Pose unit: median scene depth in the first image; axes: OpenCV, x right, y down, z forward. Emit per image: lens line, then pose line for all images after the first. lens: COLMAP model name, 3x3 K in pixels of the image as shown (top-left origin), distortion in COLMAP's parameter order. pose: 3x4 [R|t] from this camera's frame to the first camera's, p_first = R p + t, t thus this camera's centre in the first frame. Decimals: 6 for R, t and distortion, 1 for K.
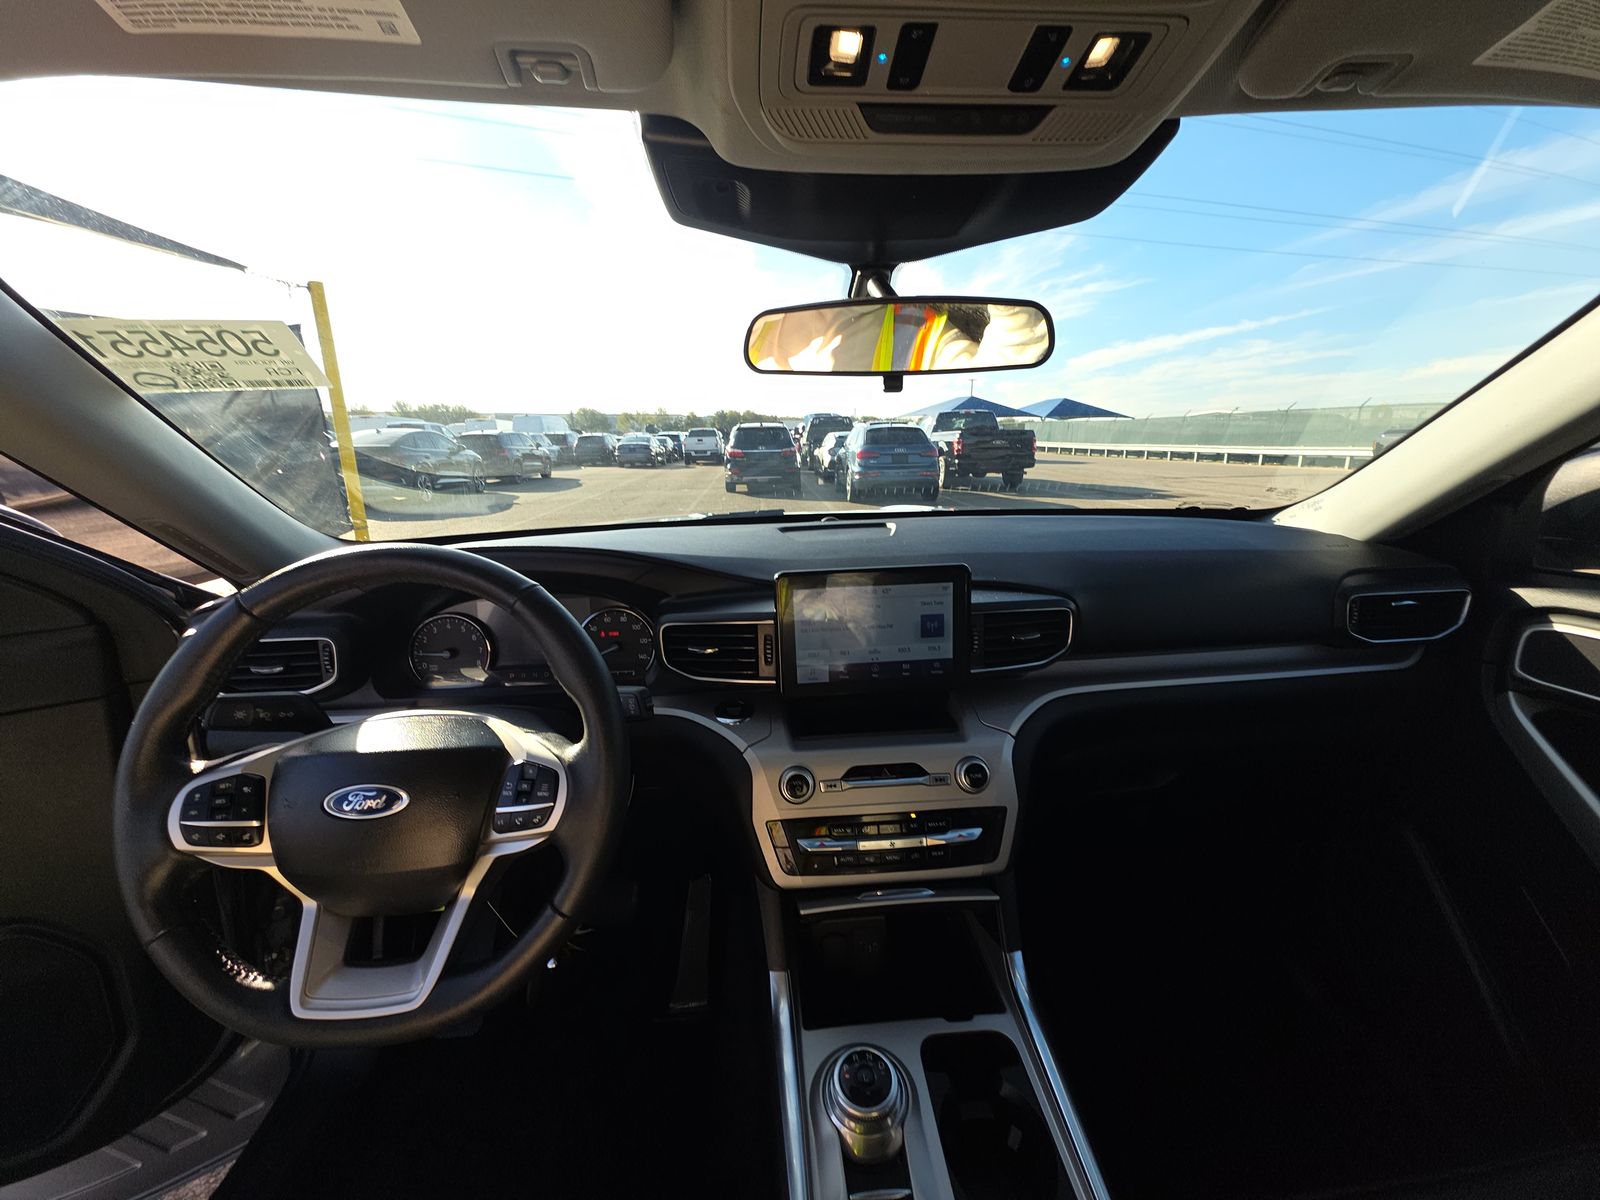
lens RADIAL K [[633.8, 0, 798.5], [0, 633.8, 596.0], [0, 0, 1]] dist [0.023681, -0.013646]
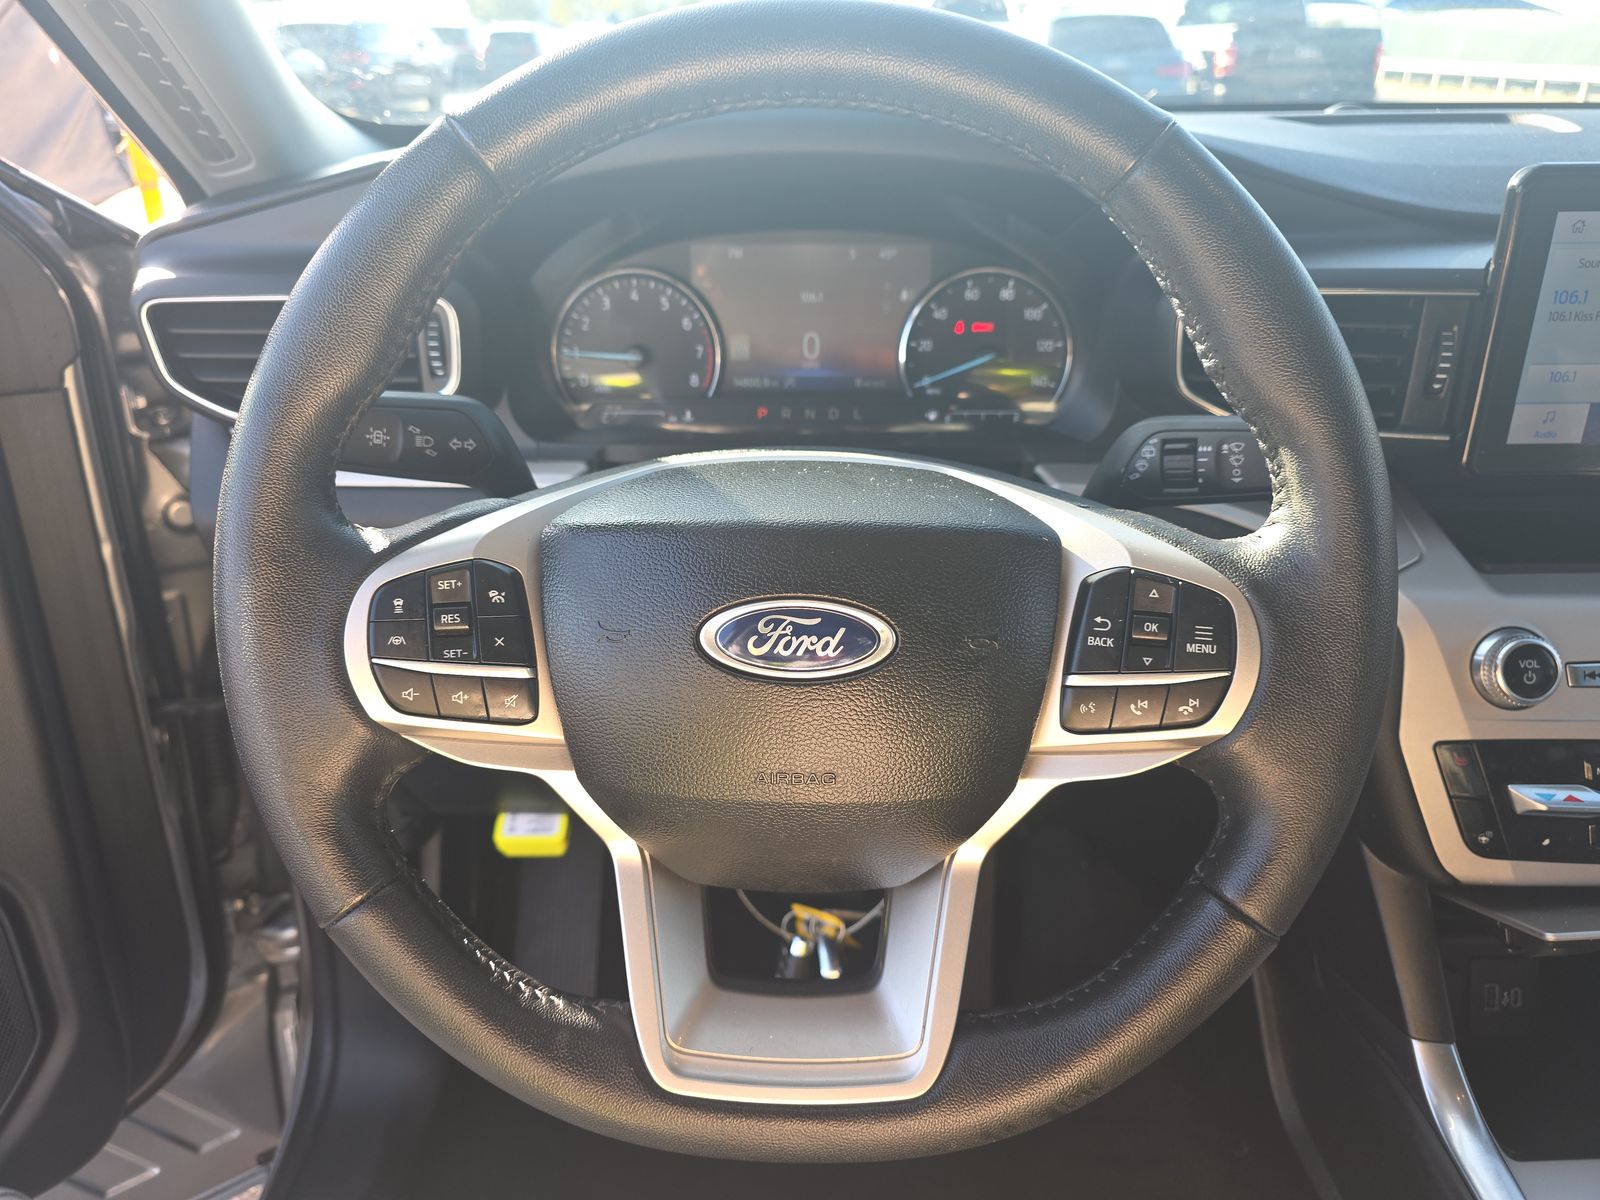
lens RADIAL K [[1118.1, 0, 799.8], [0, 1118.1, 574.3], [0, 0, 1]] dist [0.001860, 0.000900]
pose [[0.995933, 0.054291, -0.071905, -0.608976], [-0.038636, 0.978307, 0.203524, 0.128392], [0.081394, -0.199918, 0.976426, 0.289728]]
